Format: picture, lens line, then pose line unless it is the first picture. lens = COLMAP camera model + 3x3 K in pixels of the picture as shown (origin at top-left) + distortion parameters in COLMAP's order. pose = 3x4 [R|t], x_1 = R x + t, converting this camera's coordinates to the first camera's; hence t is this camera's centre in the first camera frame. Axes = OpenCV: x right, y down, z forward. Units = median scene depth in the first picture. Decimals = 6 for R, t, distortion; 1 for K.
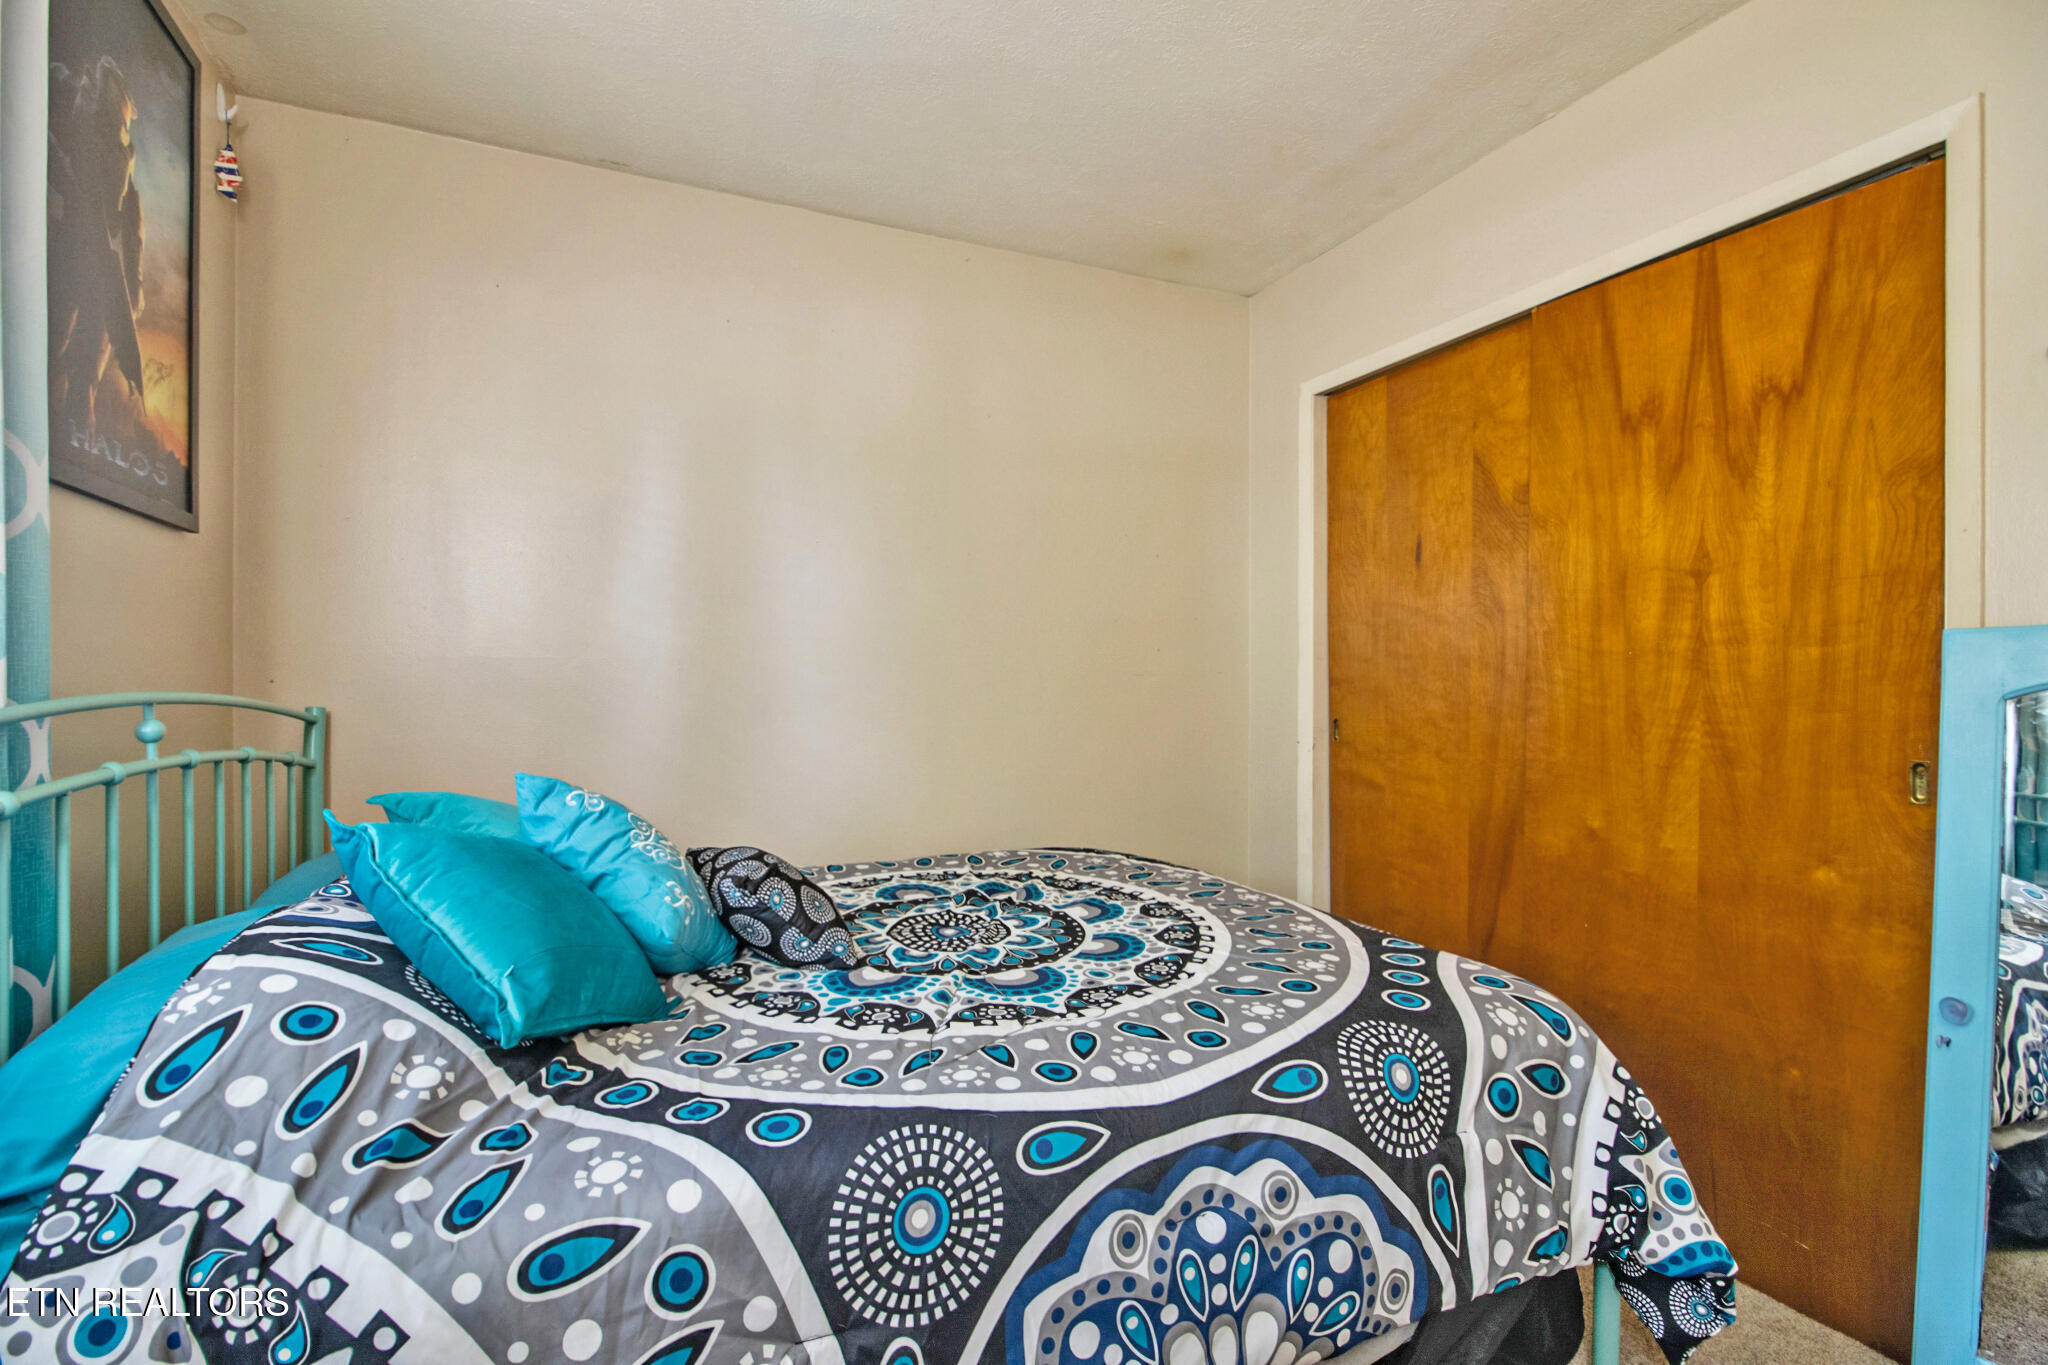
lens RADIAL K [[946.0, 0, 1028.8], [0, 946.0, 684.9], [0, 0, 1]] dist [-0.007881, -0.002276]
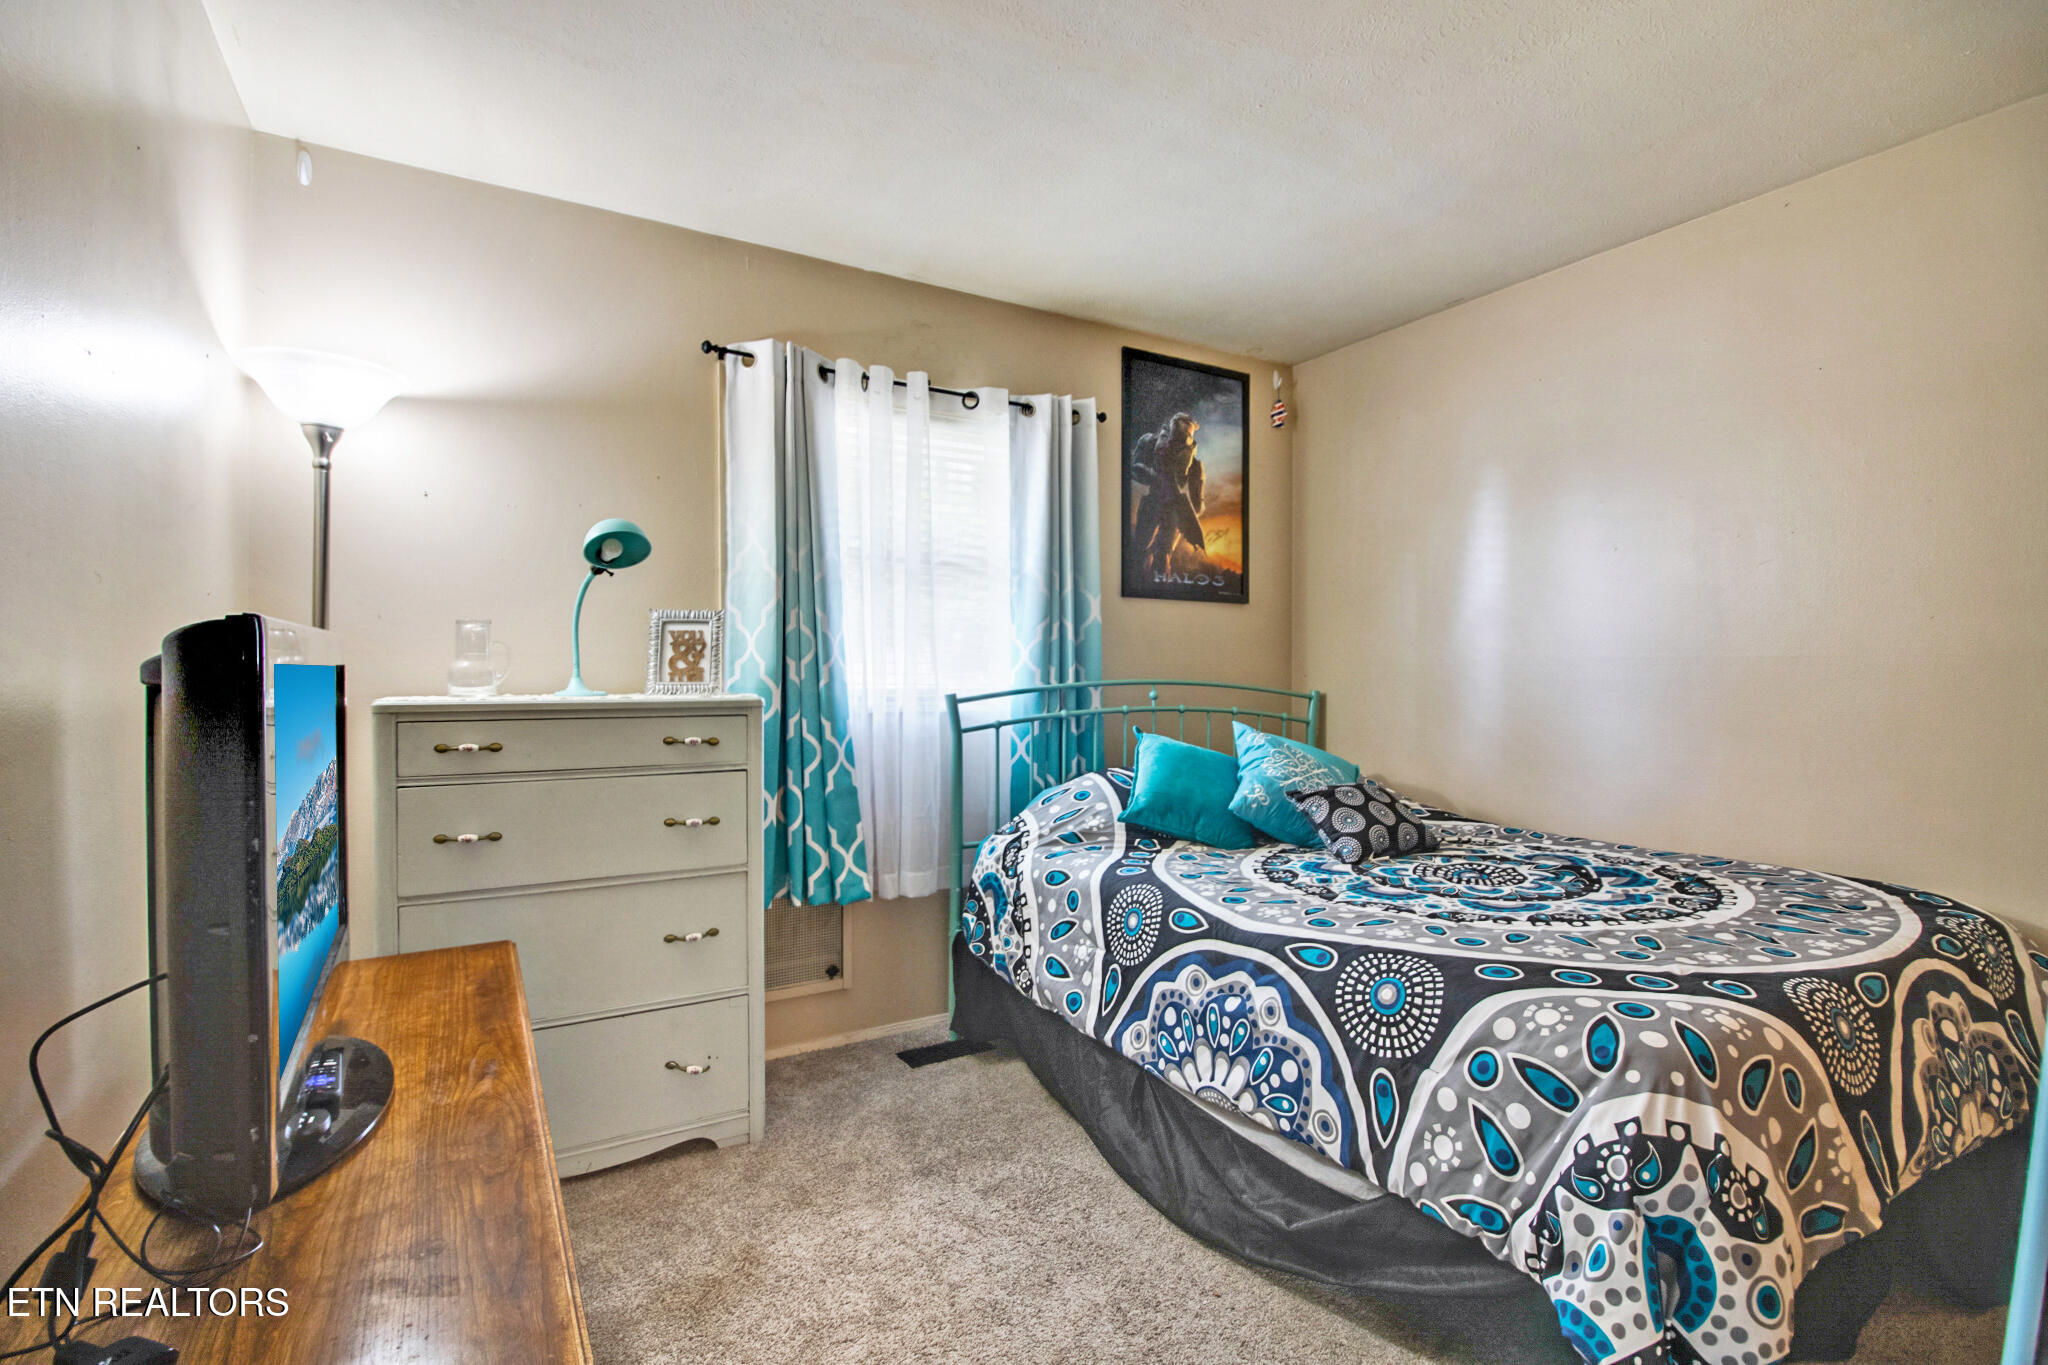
lens RADIAL K [[946.0, 0, 1034.1], [0, 946.0, 678.6], [0, 0, 1]] dist [-0.007881, -0.002276]
pose [[0.127851, 0.002867, -0.991789, 1.699247], [-0.009979, 0.999949, 0.001604, 0.004868], [0.991743, 0.009692, 0.127873, 0.413331]]
